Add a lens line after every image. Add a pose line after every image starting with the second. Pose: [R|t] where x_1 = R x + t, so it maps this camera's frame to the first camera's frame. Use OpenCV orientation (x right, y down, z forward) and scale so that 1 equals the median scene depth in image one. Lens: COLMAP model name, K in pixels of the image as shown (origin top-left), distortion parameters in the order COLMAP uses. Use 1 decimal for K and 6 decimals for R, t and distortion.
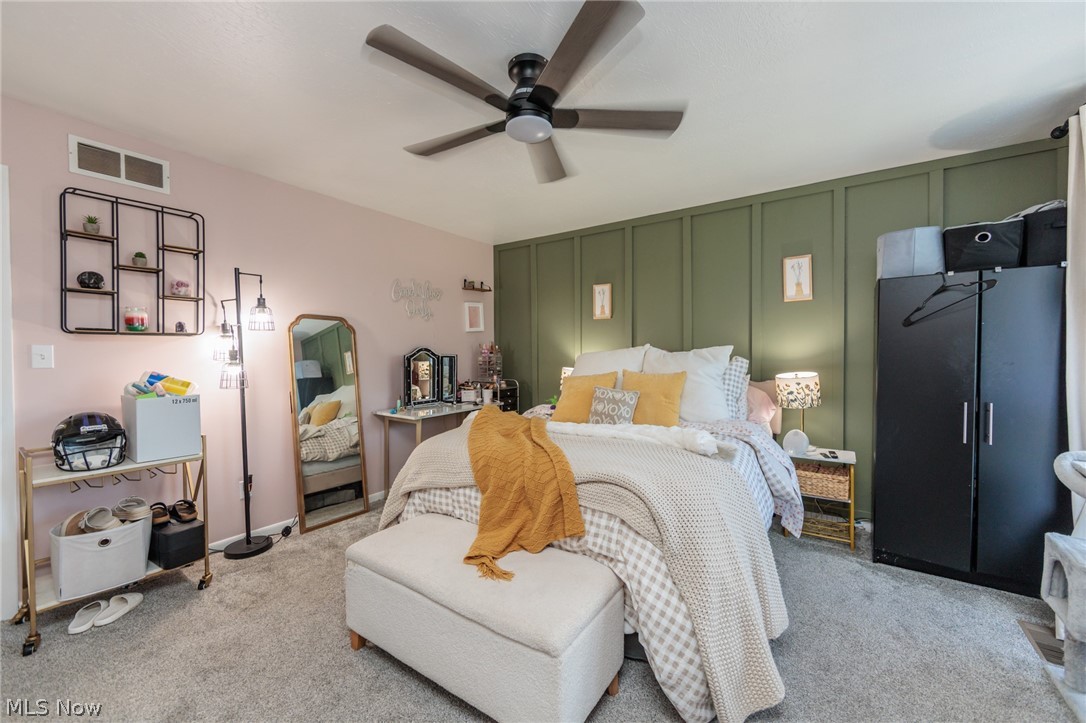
lens RADIAL K [[425.9, 0, 542.0], [0, 425.9, 357.8], [0, 0, 1]] dist [-0.004009, -0.000139]
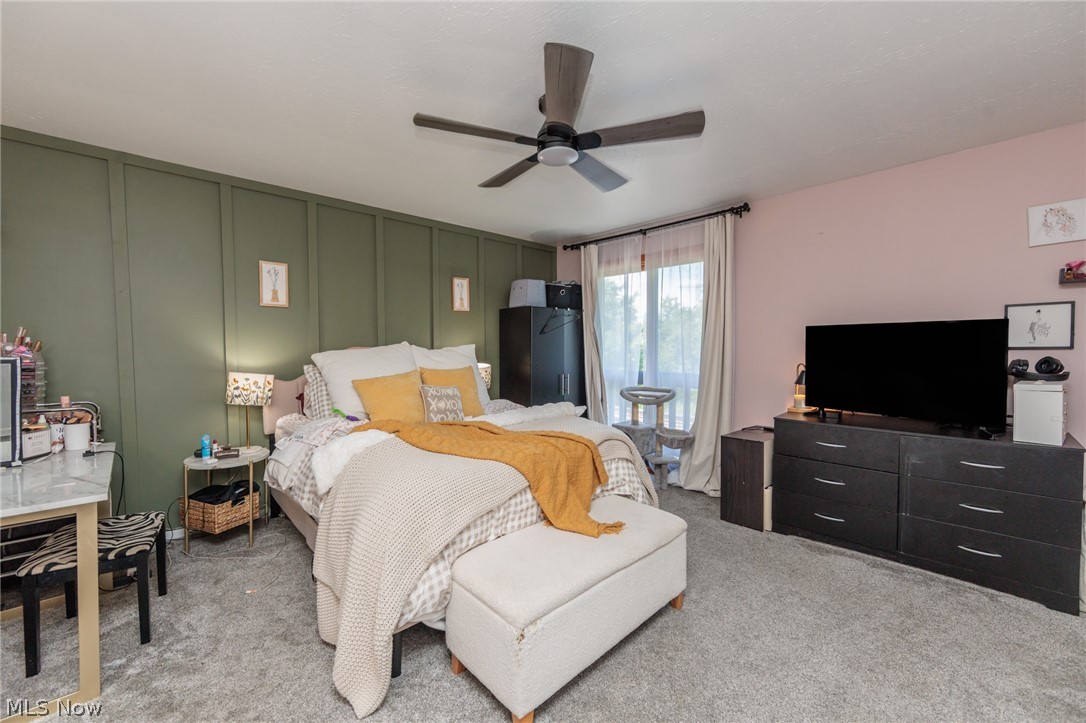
lens RADIAL K [[425.9, 0, 543.5], [0, 425.9, 360.9], [0, 0, 1]] dist [-0.004009, -0.000139]
pose [[0.197082, -0.030377, 0.979916, -0.681757], [0.011294, 0.999524, 0.028714, -0.011971], [-0.980322, 0.005408, 0.197331, 0.476467]]
